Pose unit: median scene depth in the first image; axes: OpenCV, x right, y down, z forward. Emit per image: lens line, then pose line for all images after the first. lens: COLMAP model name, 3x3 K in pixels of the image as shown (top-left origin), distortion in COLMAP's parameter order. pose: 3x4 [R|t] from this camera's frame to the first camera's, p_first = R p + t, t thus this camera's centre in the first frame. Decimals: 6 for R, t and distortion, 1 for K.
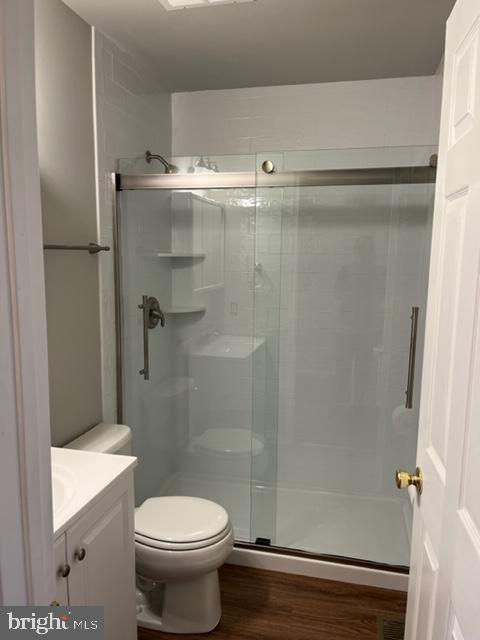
lens RADIAL K [[424.8, 0, 240.0], [0, 424.8, 320.0], [0, 0, 1]] dist [0.001900, -0.001924]
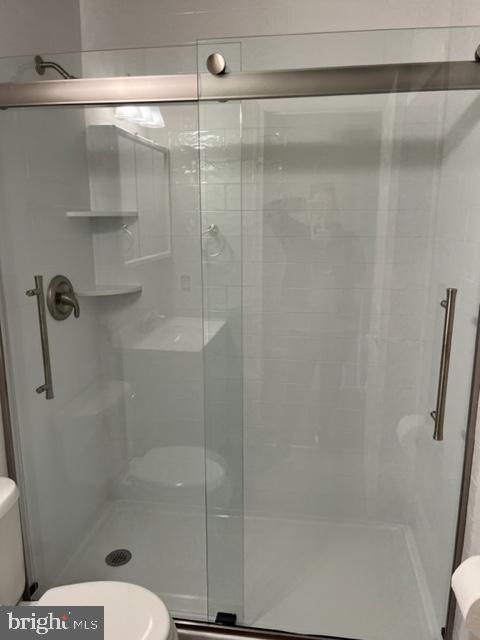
lens RADIAL K [[424.8, 0, 240.0], [0, 424.8, 320.0], [0, 0, 1]] dist [0.001900, -0.001924]
pose [[0.996075, -0.033004, 0.082135, 0.027055], [0.026073, 0.996118, 0.084074, -0.029517], [-0.084591, -0.081602, 0.993069, 0.254920]]
